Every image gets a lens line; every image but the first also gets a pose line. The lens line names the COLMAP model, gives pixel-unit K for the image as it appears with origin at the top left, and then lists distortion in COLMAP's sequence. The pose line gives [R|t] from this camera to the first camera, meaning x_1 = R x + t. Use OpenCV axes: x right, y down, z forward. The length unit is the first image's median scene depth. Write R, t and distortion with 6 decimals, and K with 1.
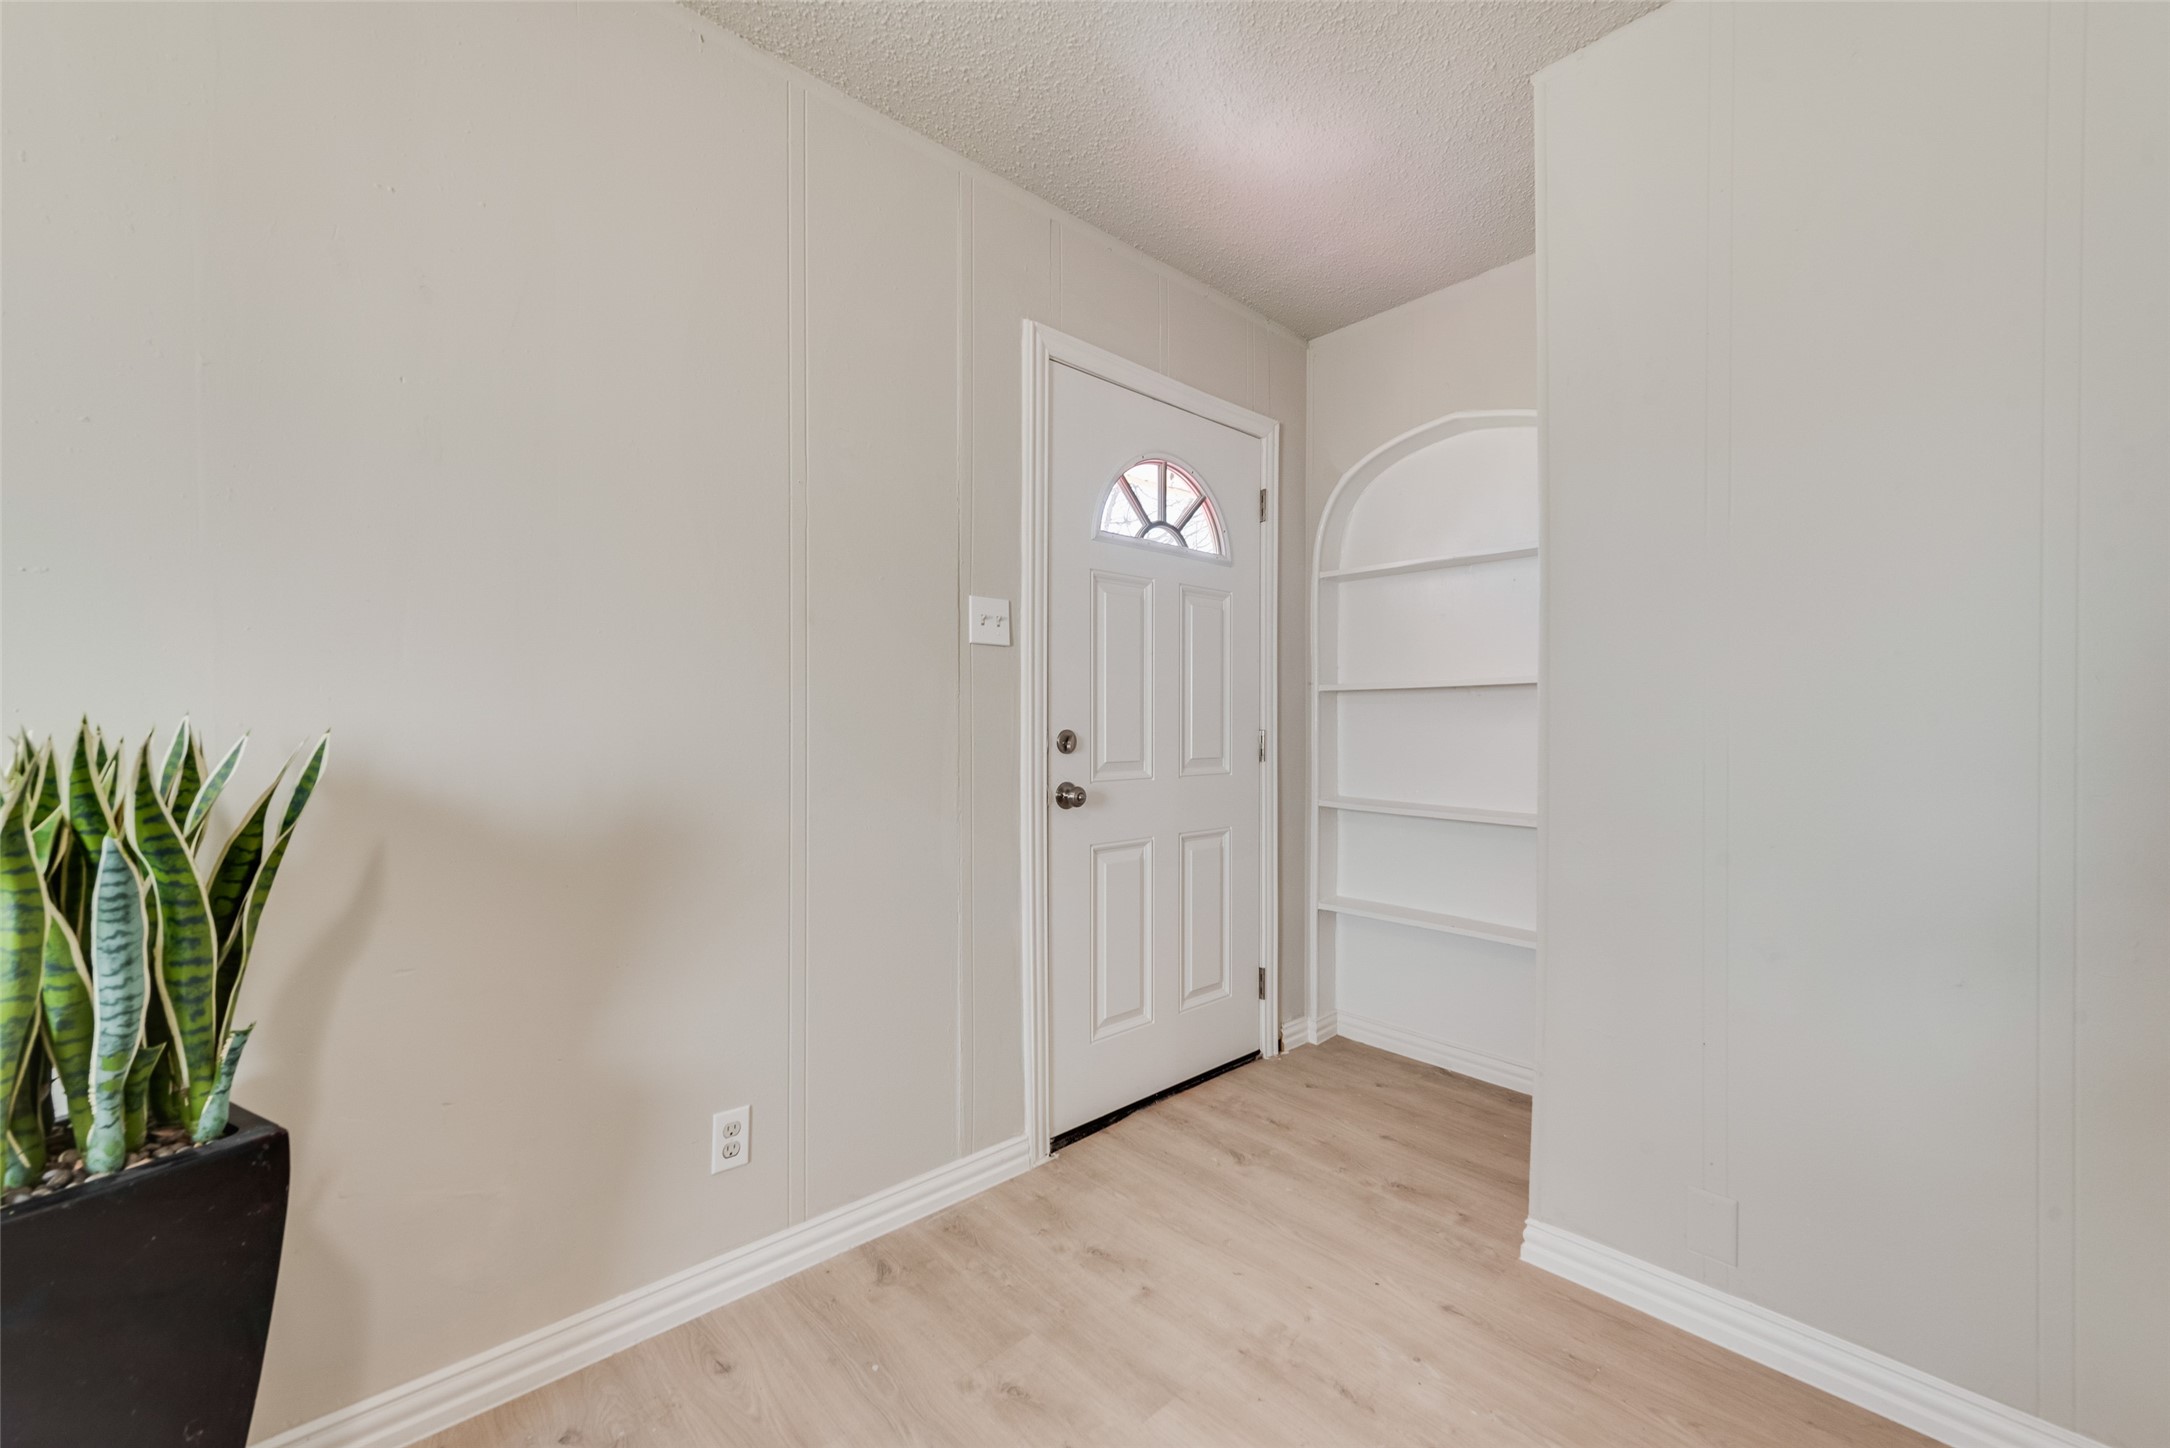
lens RADIAL K [[856.4, 0, 1090.5], [0, 856.4, 740.9], [0, 0, 1]] dist [0.008114, -0.001503]
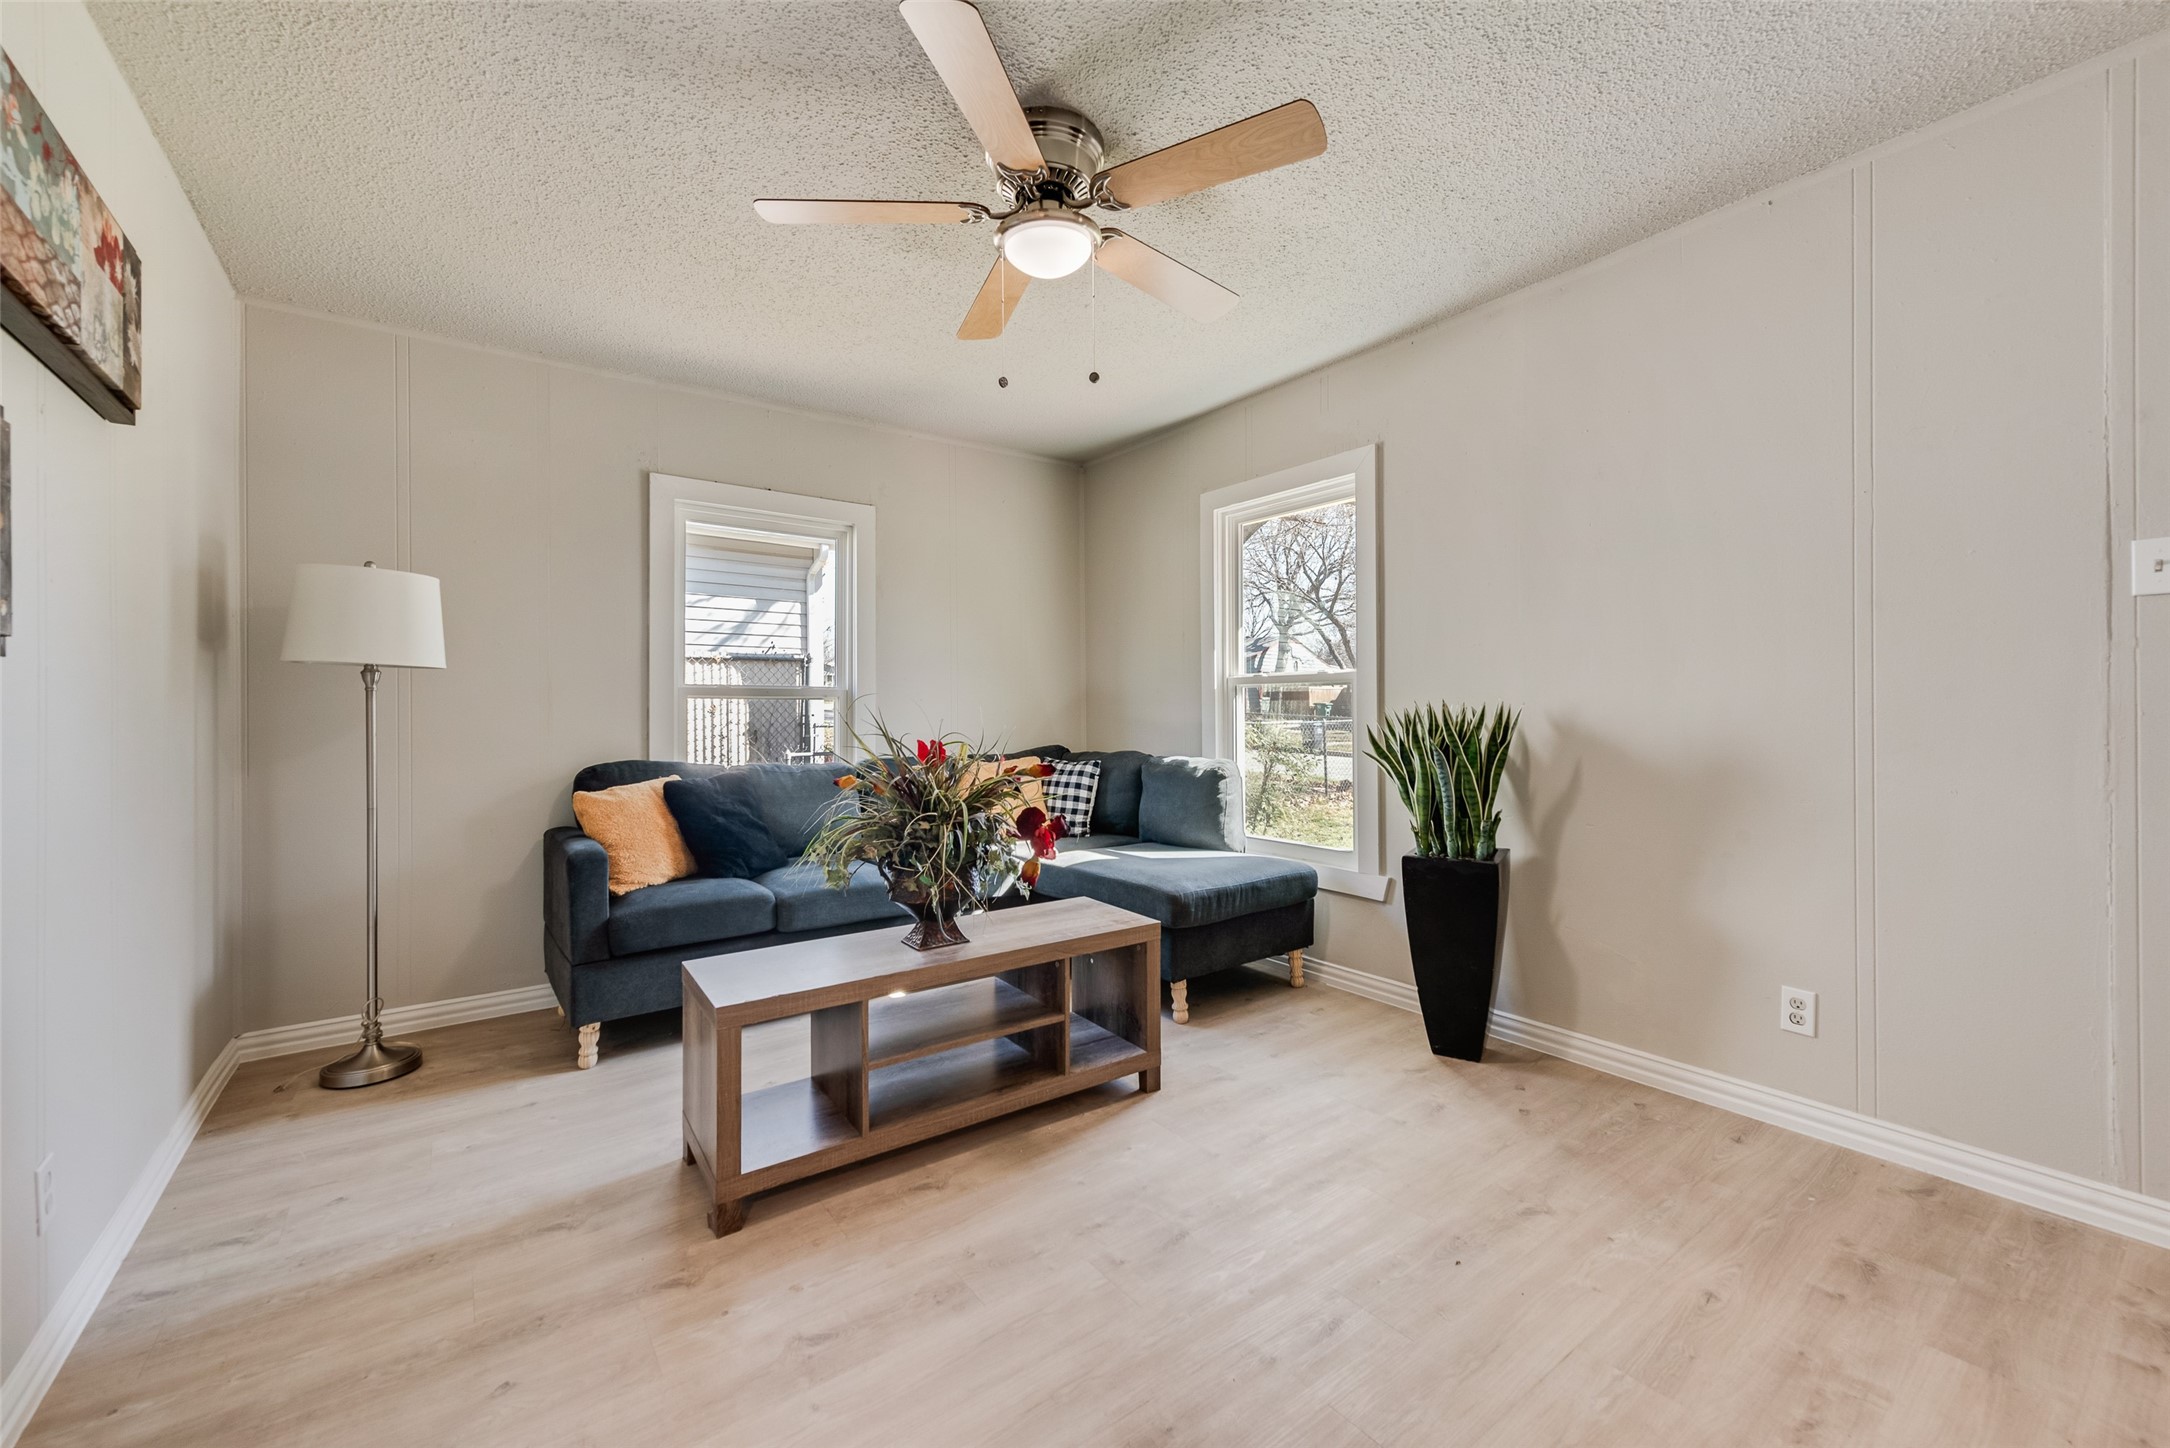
lens RADIAL K [[856.4, 0, 1104.6], [0, 856.4, 707.4], [0, 0, 1]] dist [0.008114, -0.001503]
pose [[-0.102960, -0.002627, -0.994682, 0.694647], [0.000623, 0.999996, -0.002706, -0.000325], [0.994685, -0.000898, -0.102958, 0.052551]]
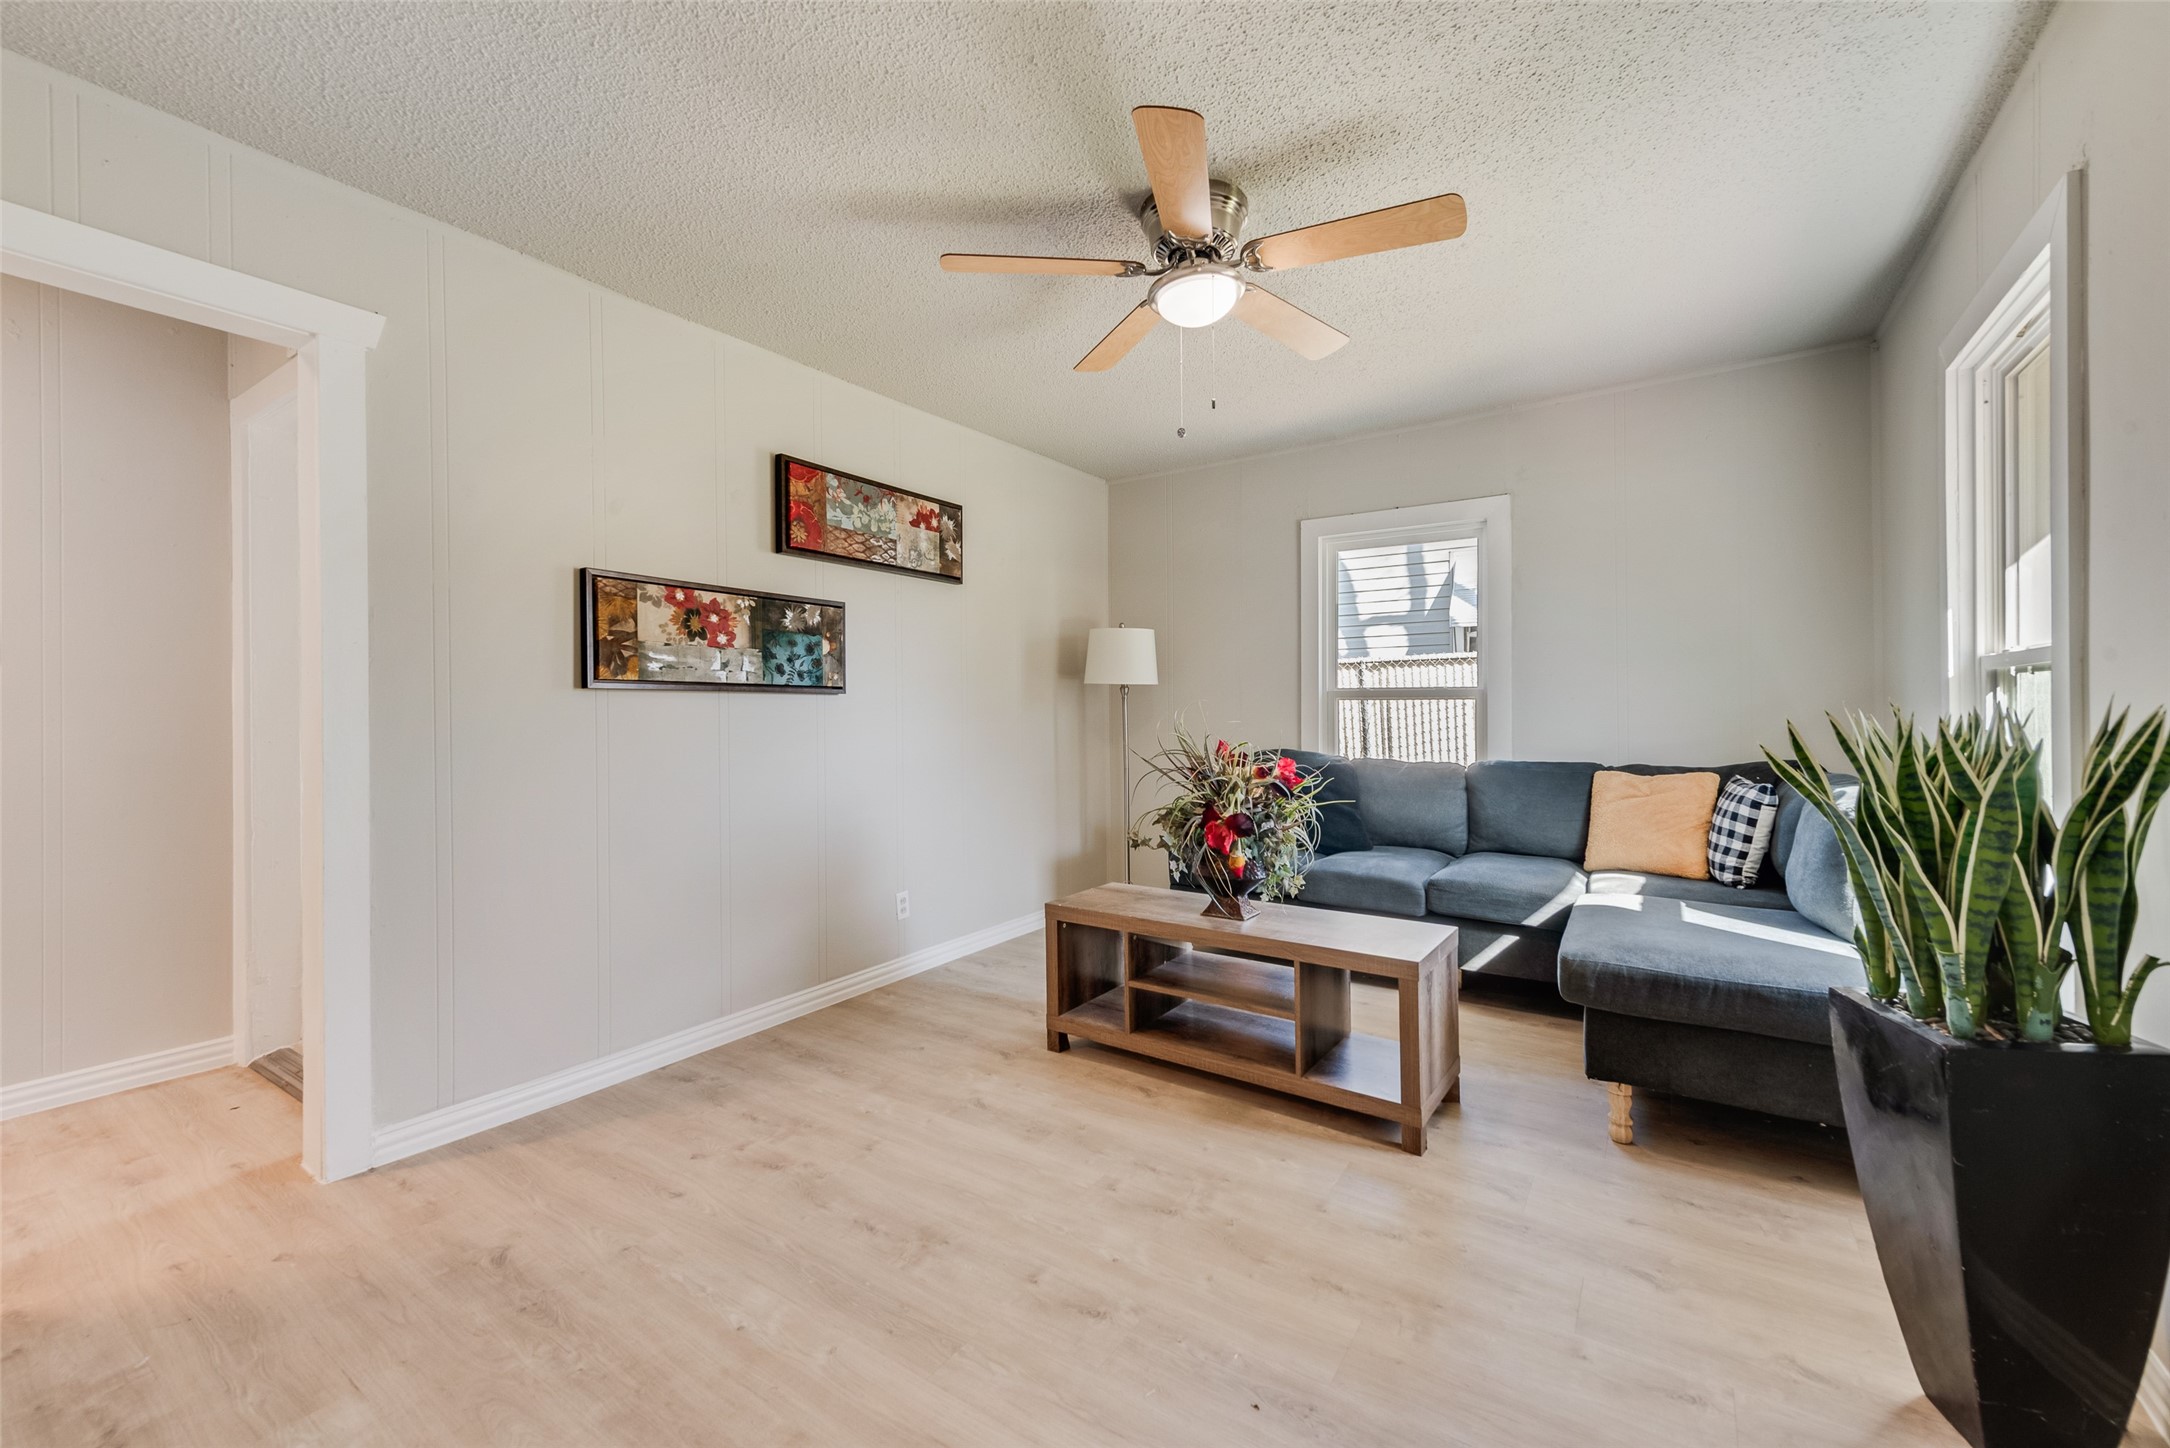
lens RADIAL K [[856.4, 0, 1100.8], [0, 856.4, 719.6], [0, 0, 1]] dist [0.008114, -0.001503]
pose [[-0.969111, 0.007457, -0.246512, 0.206535], [0.003264, 0.999843, 0.017414, -0.014061], [0.246603, 0.016071, -0.968983, 0.780318]]
